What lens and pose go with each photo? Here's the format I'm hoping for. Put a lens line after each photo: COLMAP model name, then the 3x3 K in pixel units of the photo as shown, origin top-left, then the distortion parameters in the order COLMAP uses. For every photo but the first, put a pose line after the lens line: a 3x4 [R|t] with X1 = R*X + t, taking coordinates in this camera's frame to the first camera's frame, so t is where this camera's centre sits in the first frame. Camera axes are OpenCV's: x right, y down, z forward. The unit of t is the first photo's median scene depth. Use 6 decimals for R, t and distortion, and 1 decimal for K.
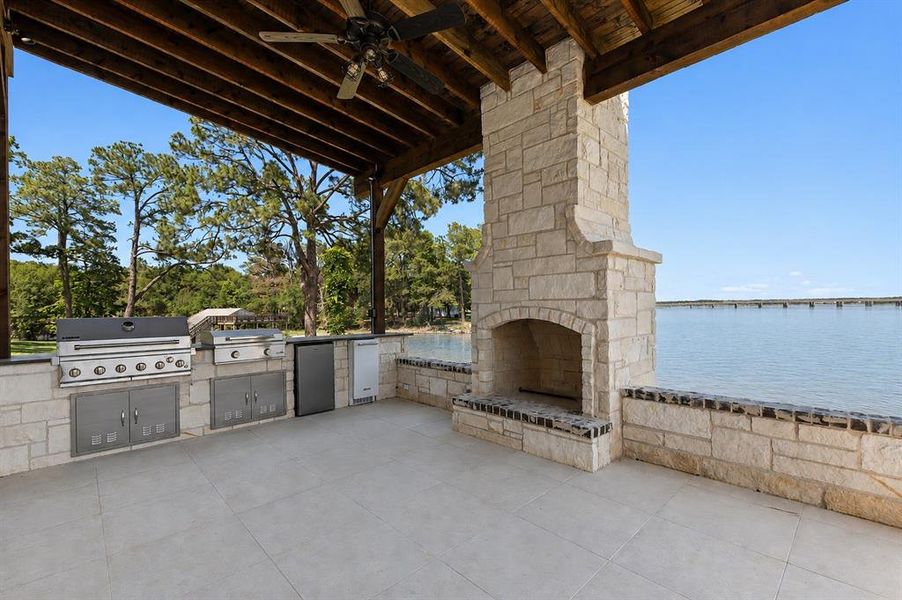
lens RADIAL K [[408.0, 0, 451.0], [0, 408.0, 300.0], [0, 0, 1]] dist [-0.000652, -0.000019]
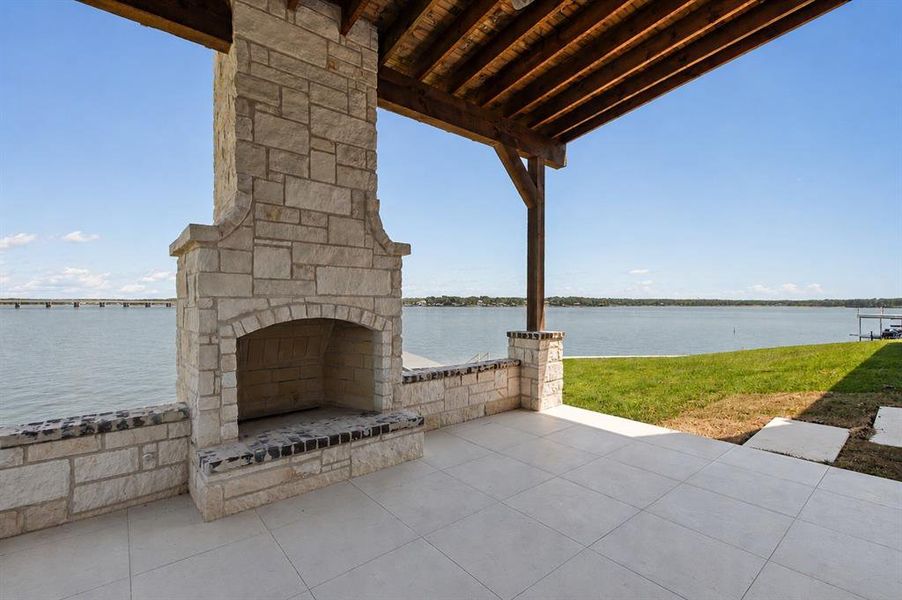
lens RADIAL K [[408.0, 0, 451.0], [0, 408.0, 300.0], [0, 0, 1]] dist [-0.000652, -0.000019]
pose [[0.046937, 0.020904, 0.998679, -0.619102], [-0.019008, 0.999619, -0.020030, 0.021497], [-0.998717, -0.018043, 0.047316, 0.728084]]
